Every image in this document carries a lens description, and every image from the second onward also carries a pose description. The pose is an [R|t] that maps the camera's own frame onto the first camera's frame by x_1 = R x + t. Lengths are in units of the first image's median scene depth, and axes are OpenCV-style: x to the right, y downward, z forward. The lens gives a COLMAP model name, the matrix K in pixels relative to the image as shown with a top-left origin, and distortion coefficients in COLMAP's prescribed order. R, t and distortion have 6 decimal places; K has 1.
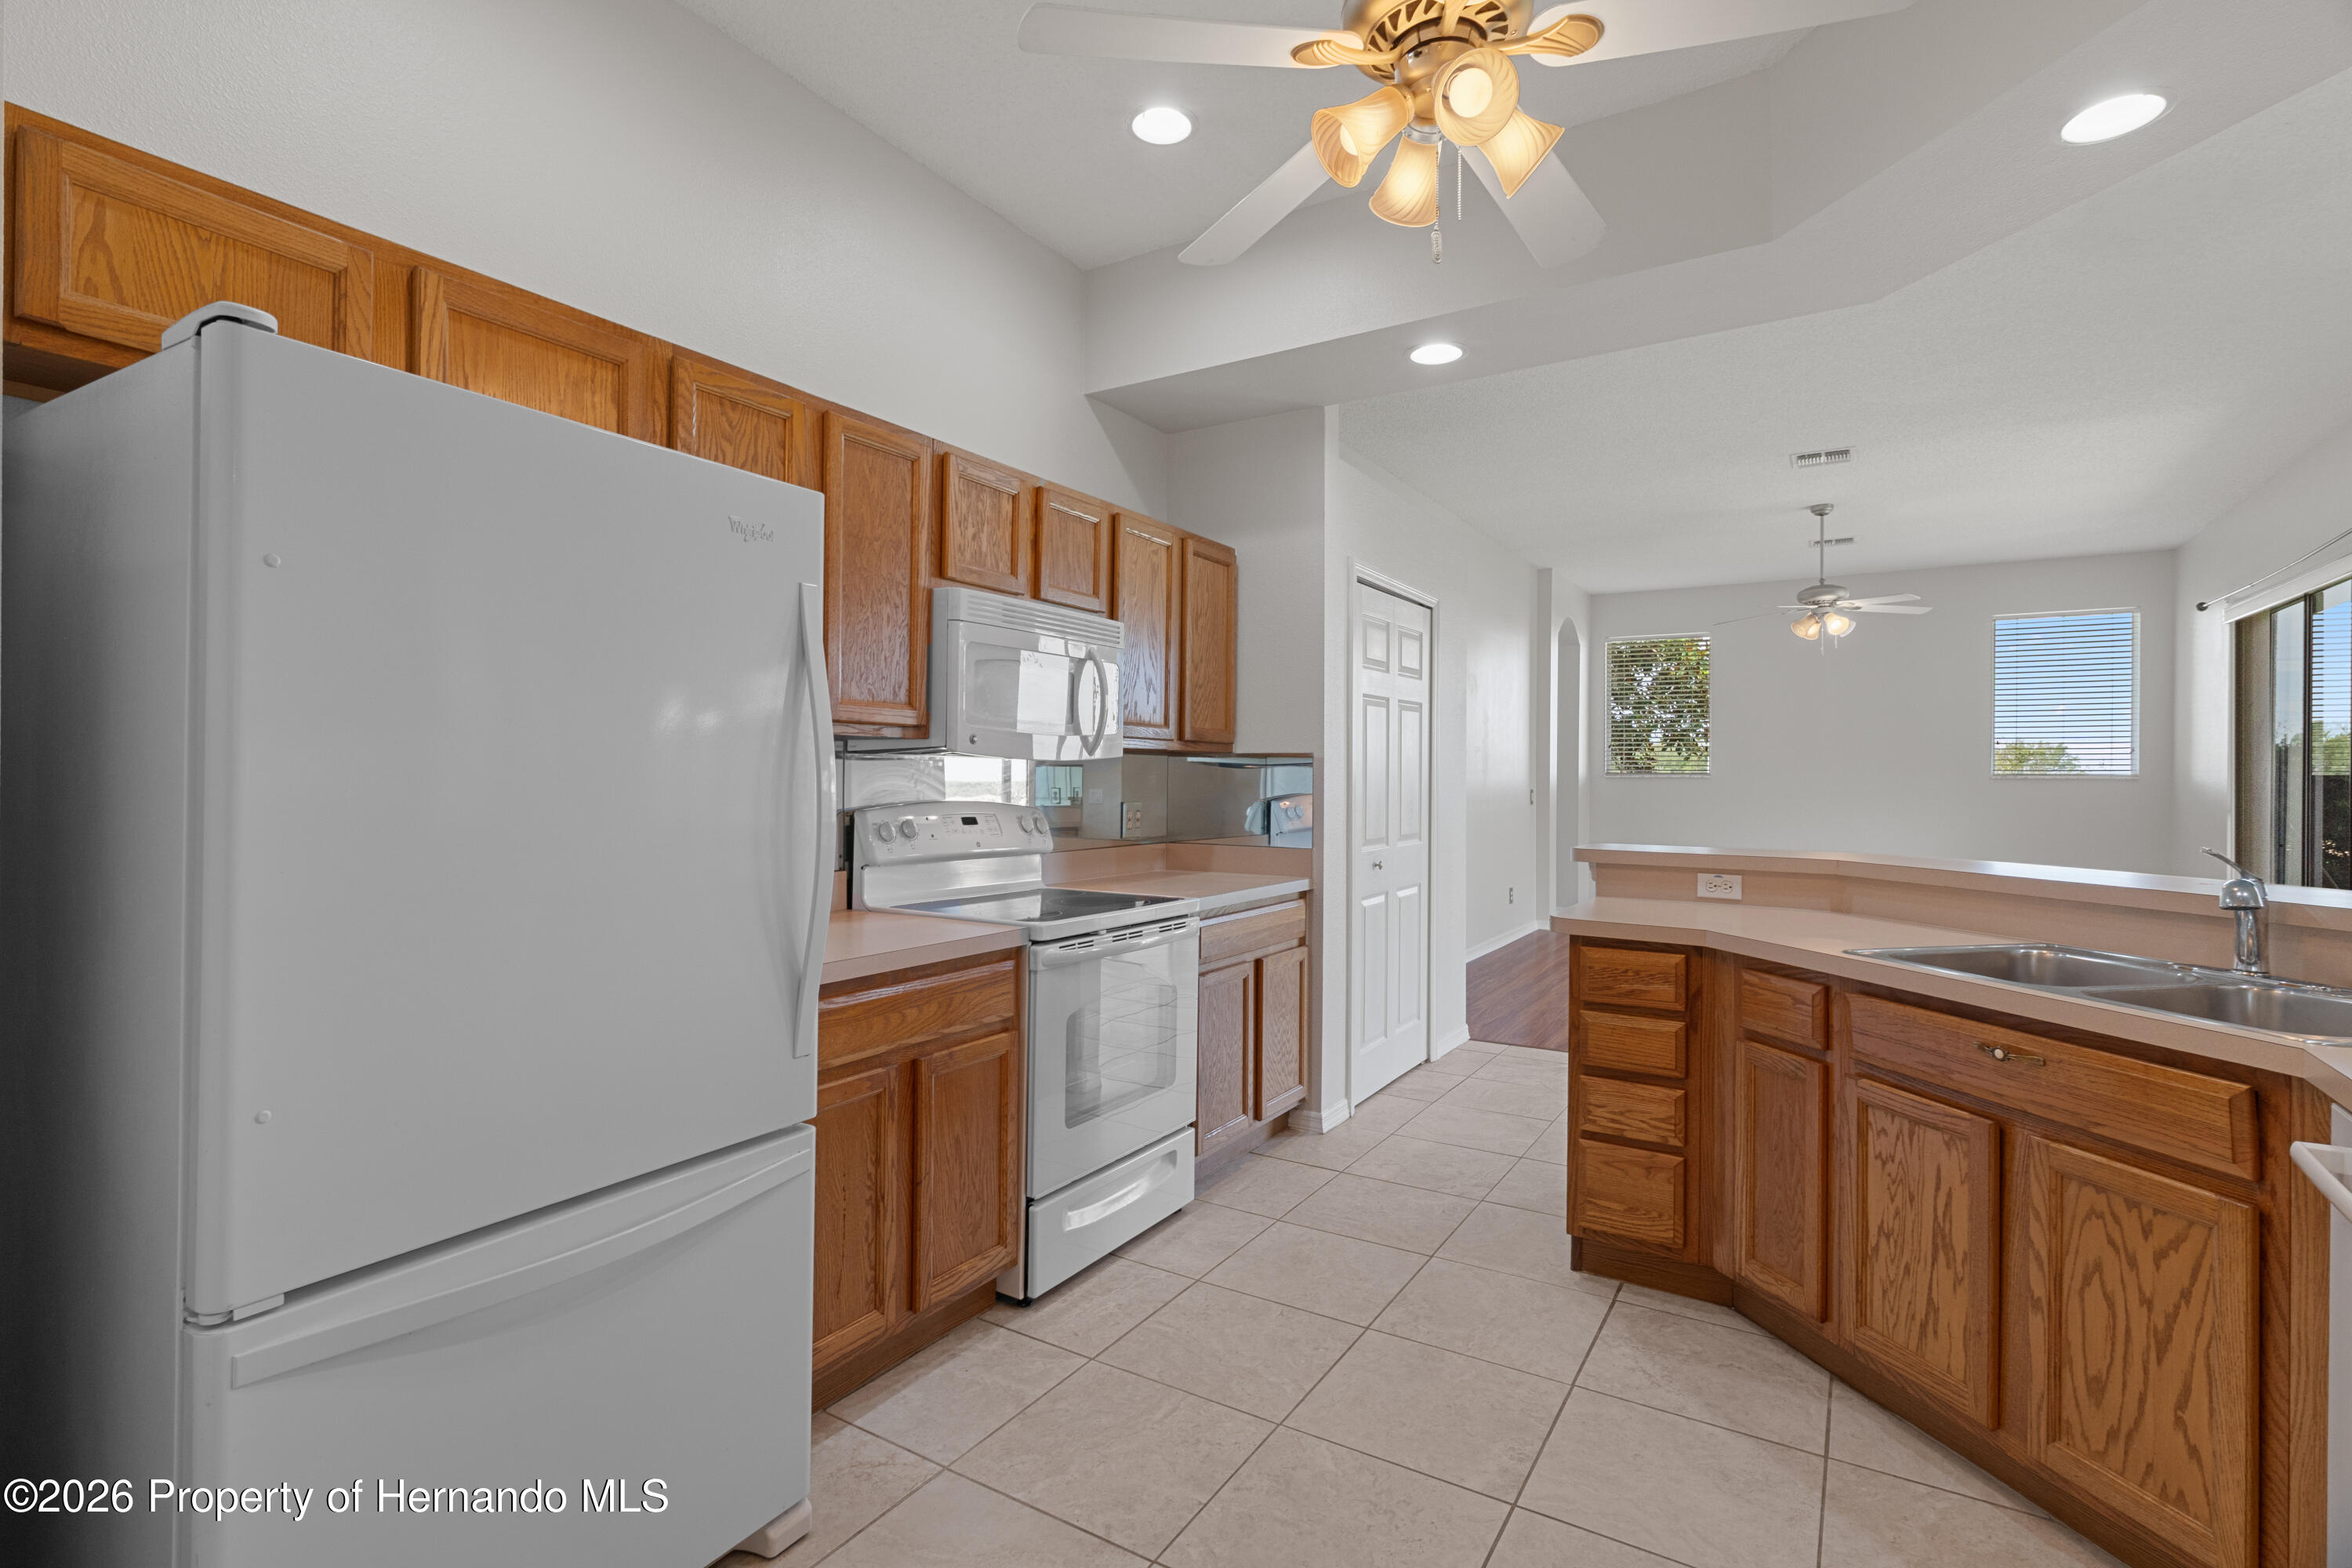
lens RADIAL K [[1111.1, 0, 1170.1], [0, 1111.1, 771.2], [0, 0, 1]] dist [-0.000545, -0.000115]
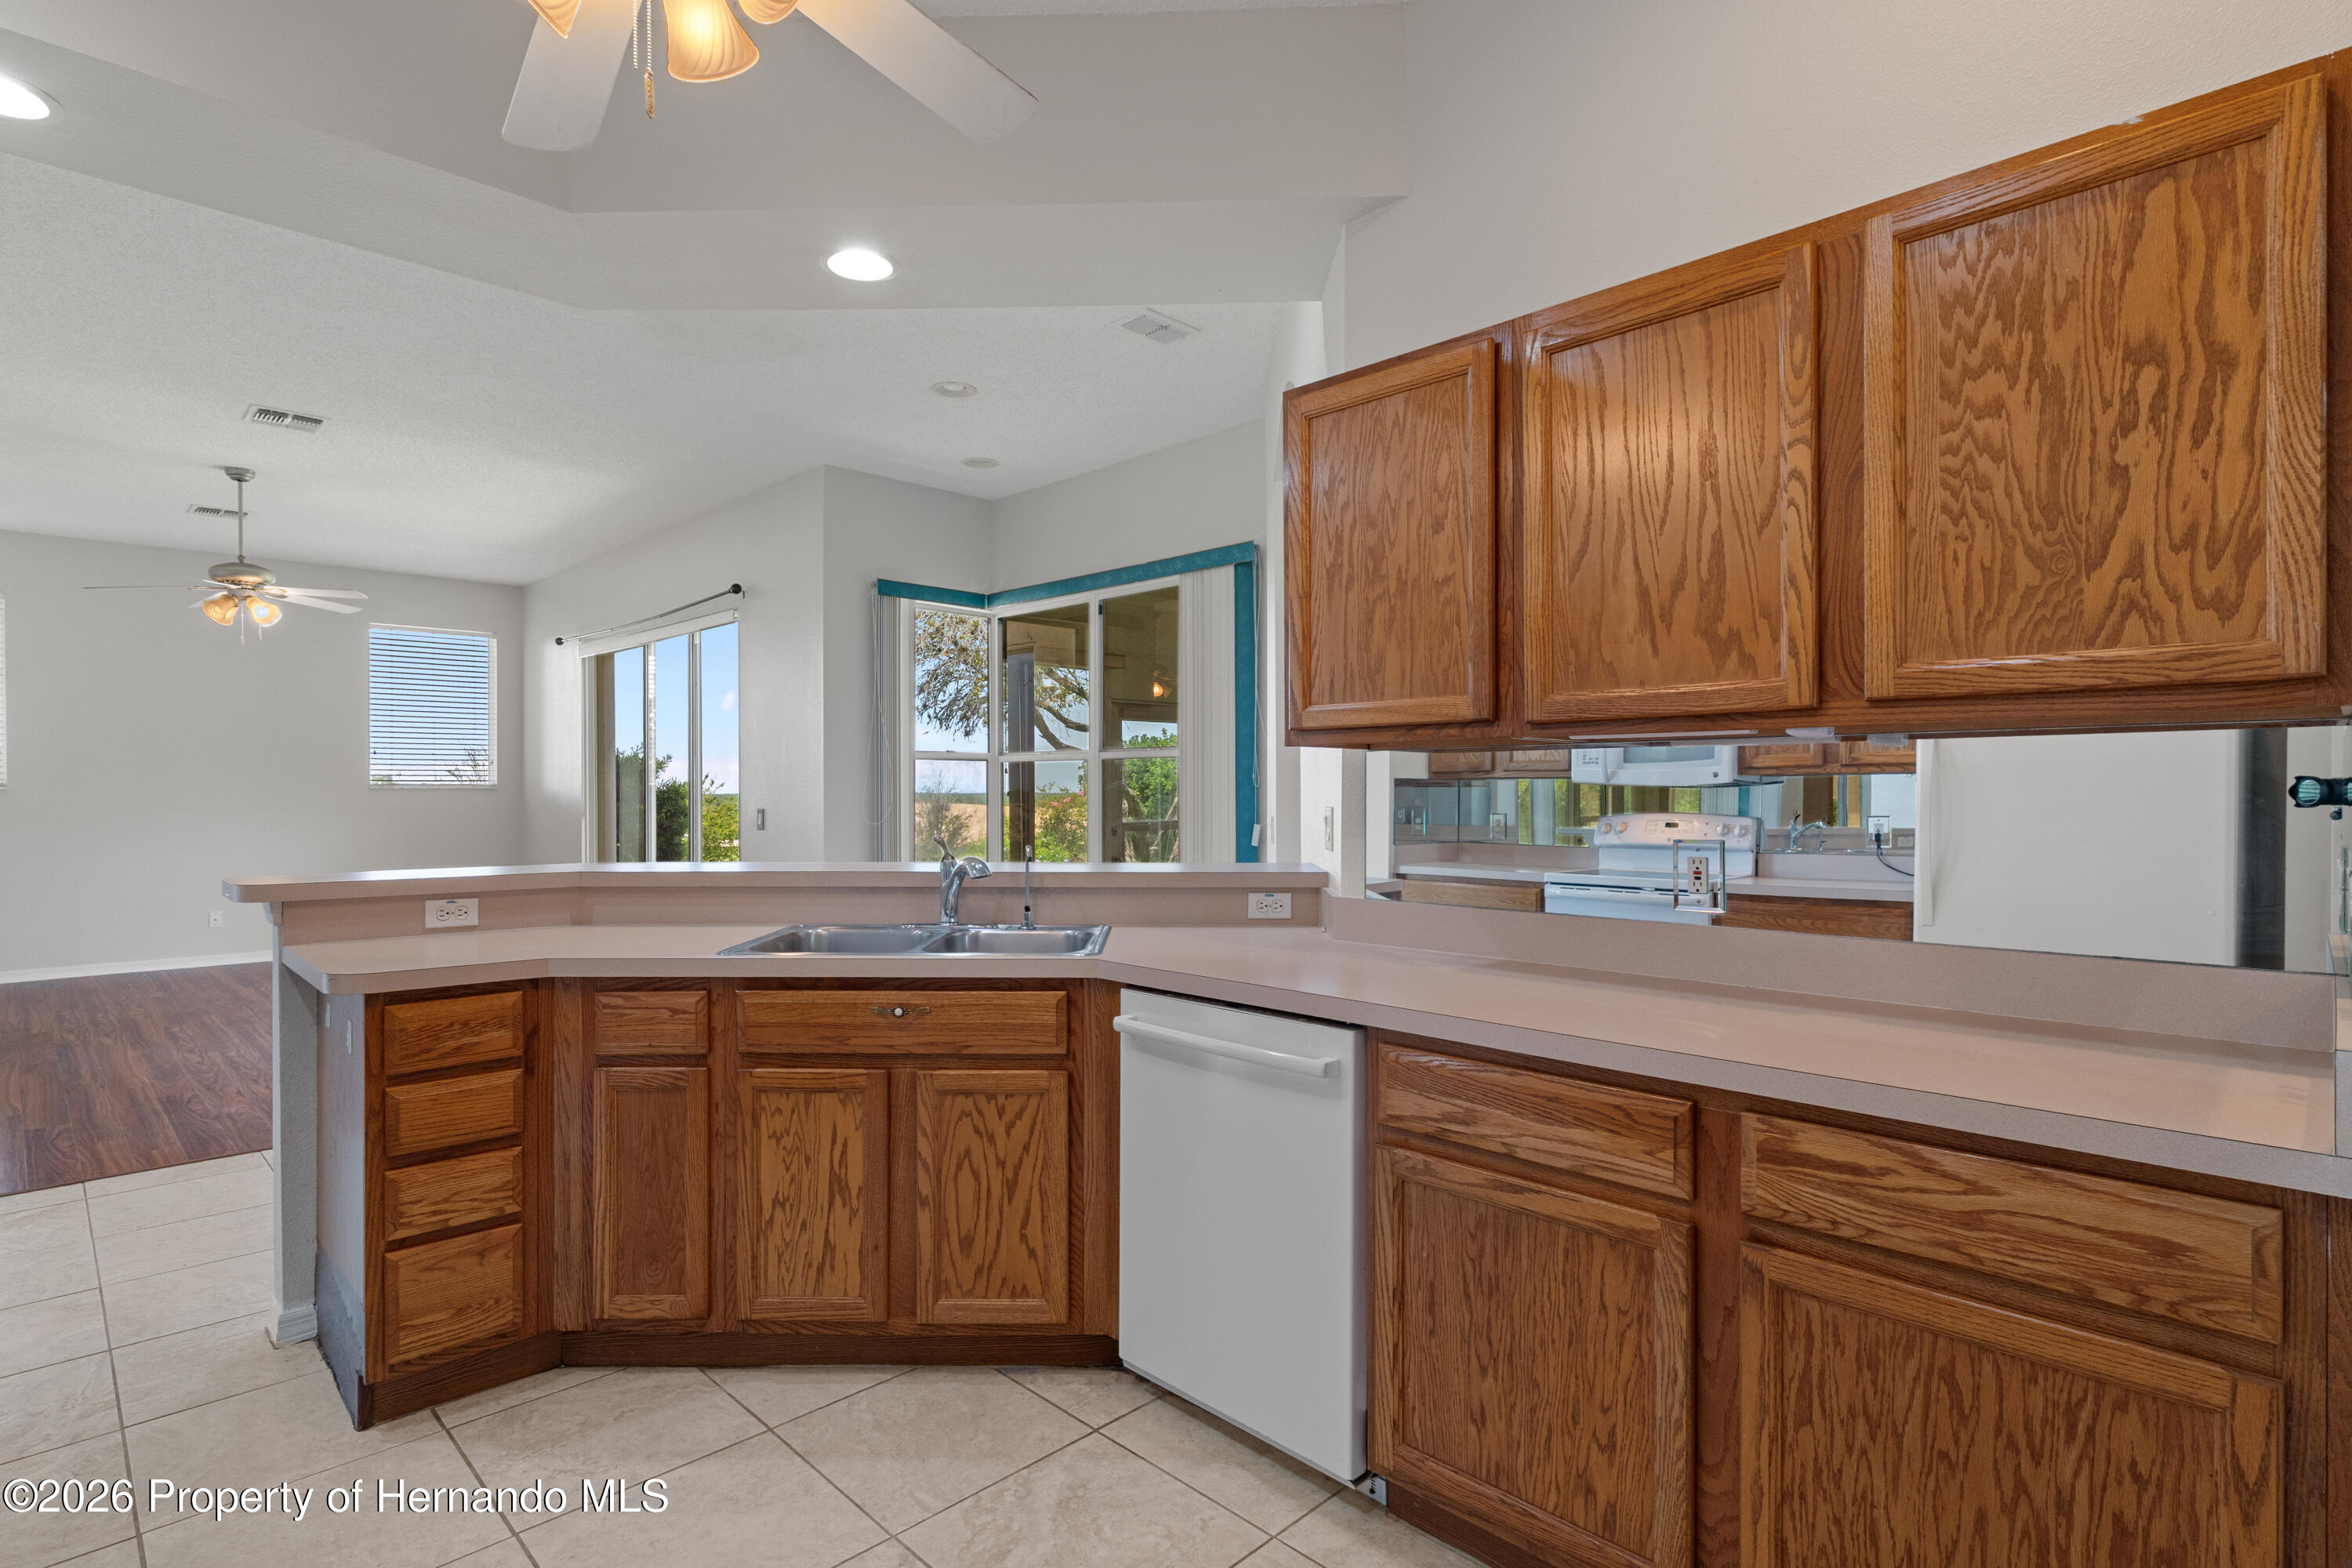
lens RADIAL K [[1139.1, 0, 1160.7], [0, 1139.1, 800.8], [0, 0, 1]] dist [-0.001448, -0.000337]
pose [[0.230941, -0.015309, 0.972847, -0.294395], [-0.001205, 0.999871, 0.016021, 0.000951], [-0.972967, -0.004872, 0.230893, 0.311673]]
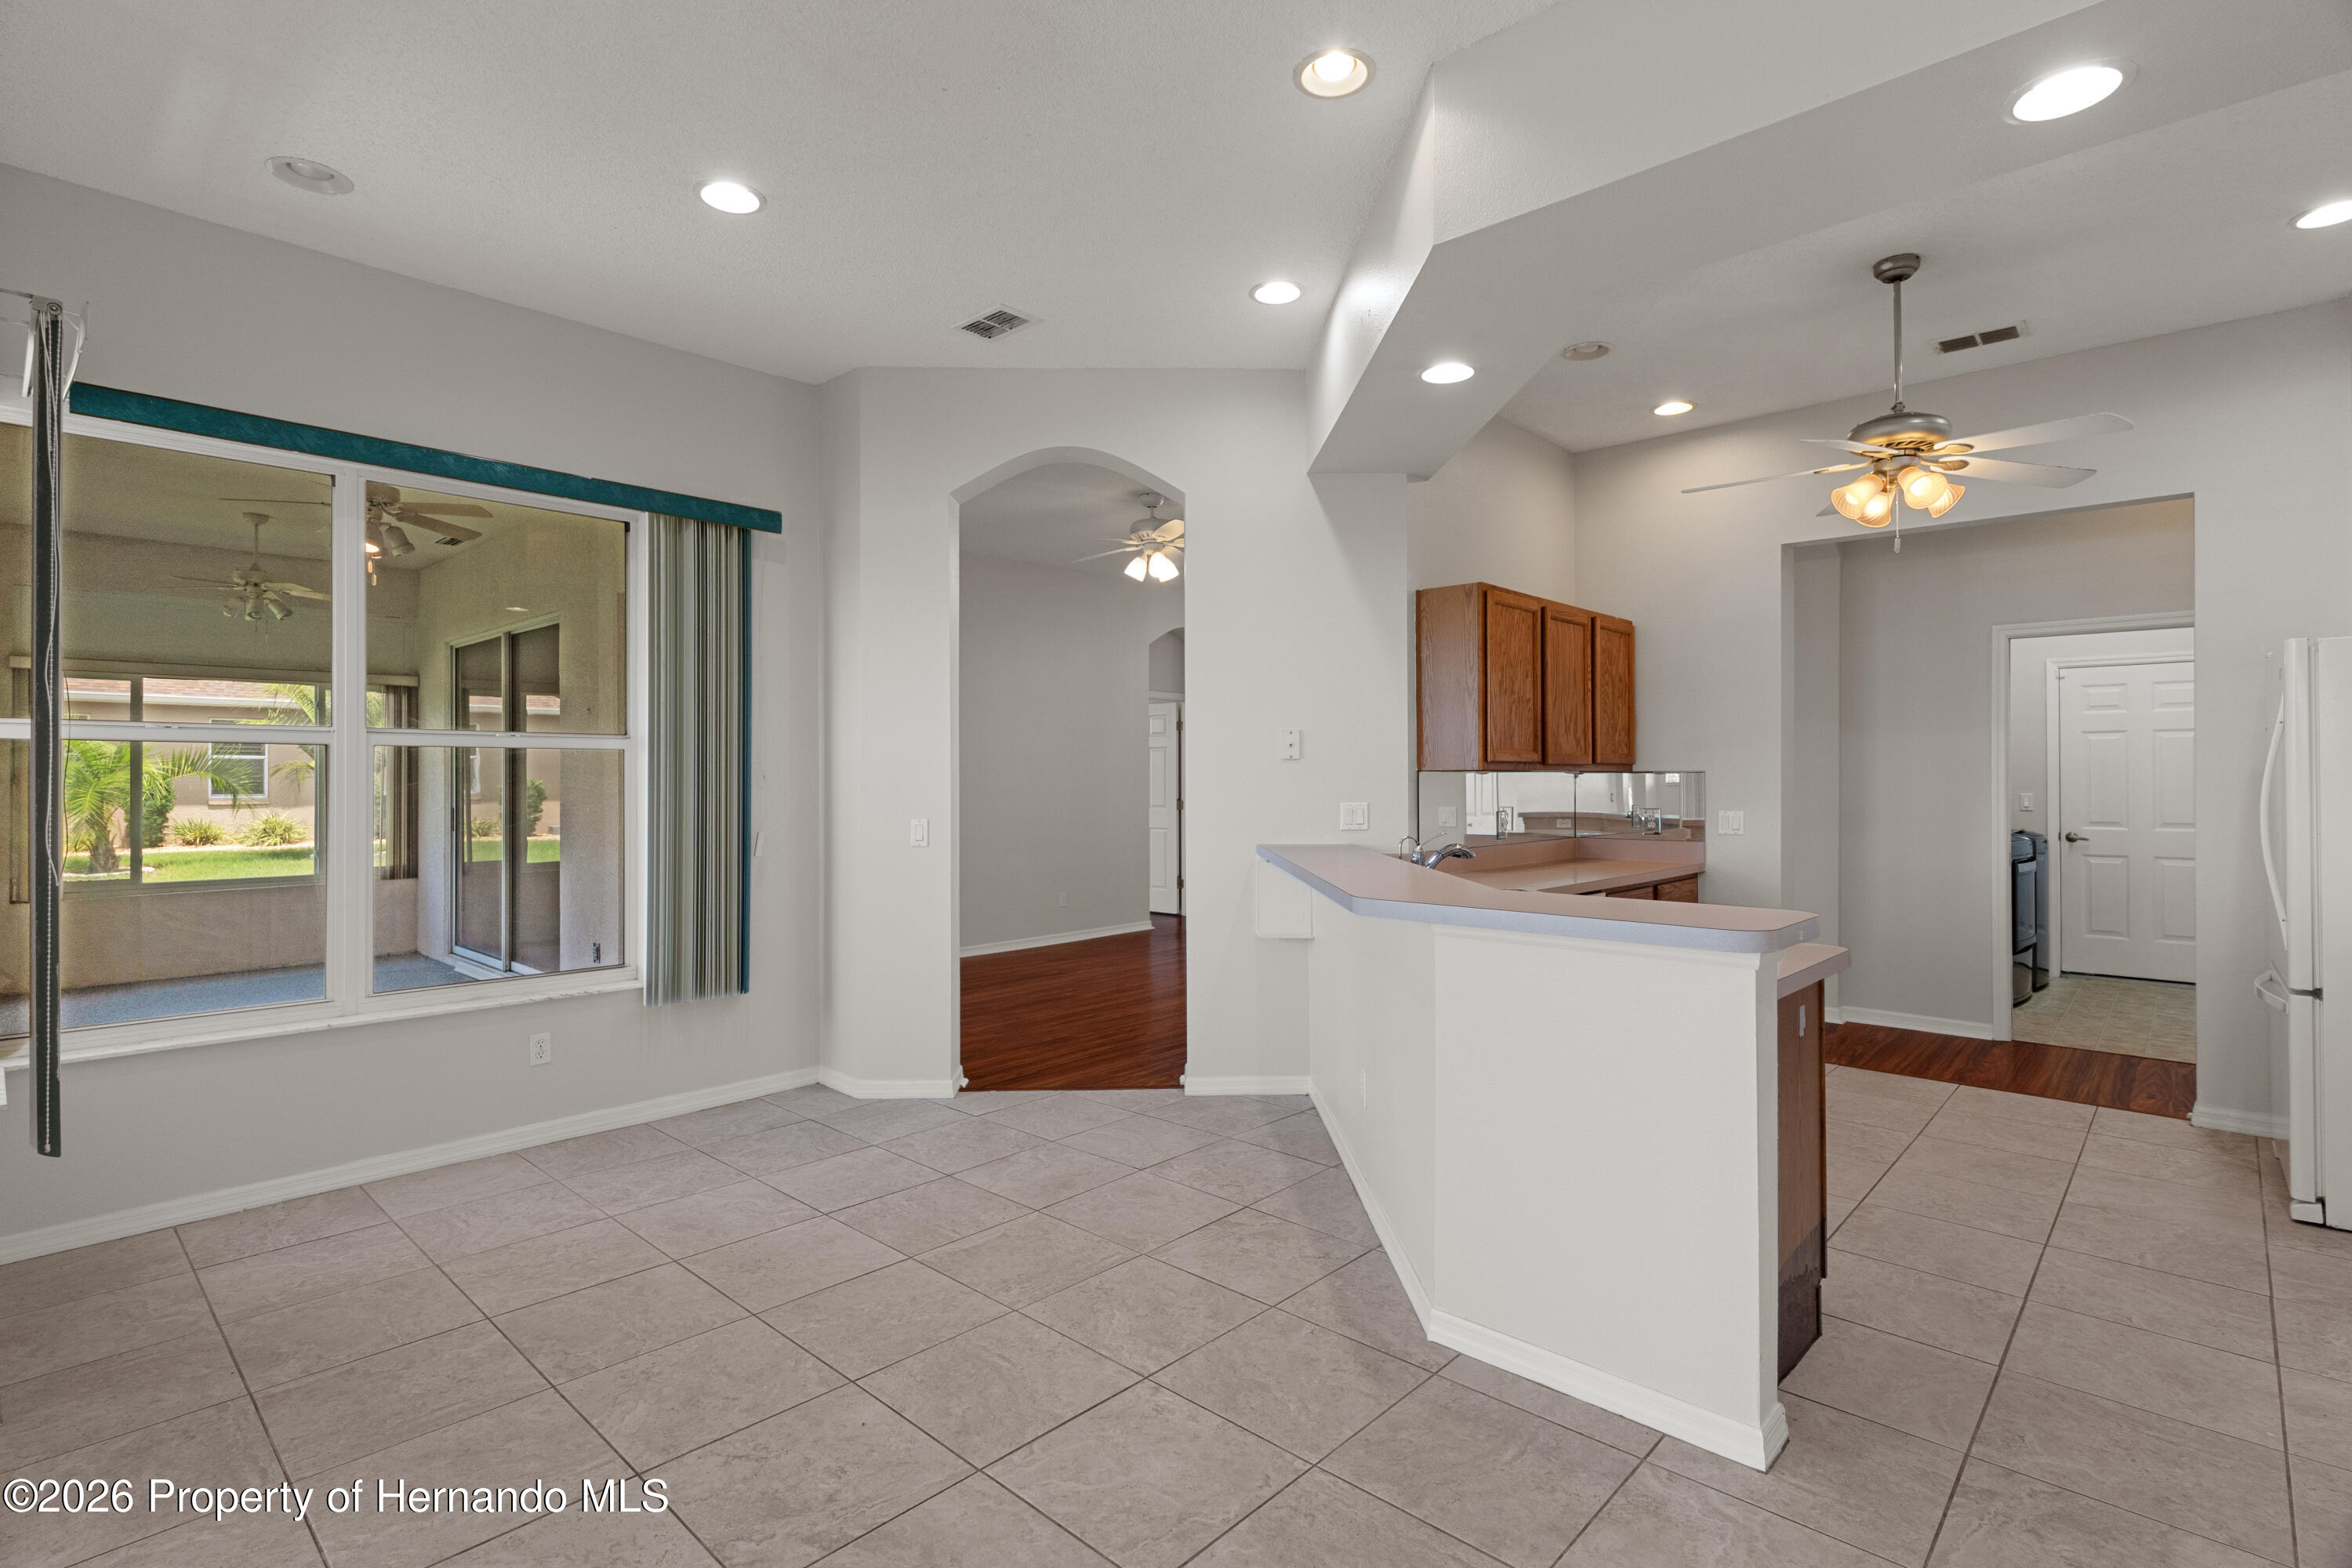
lens RADIAL K [[1111.1, 0, 1170.1], [0, 1111.1, 771.2], [0, 0, 1]] dist [-0.000545, -0.000115]
pose [[-0.980462, -0.004607, 0.196656, 0.811035], [-0.006733, 0.999926, -0.010145, -0.007071], [-0.196595, -0.011271, -0.980420, 2.297072]]
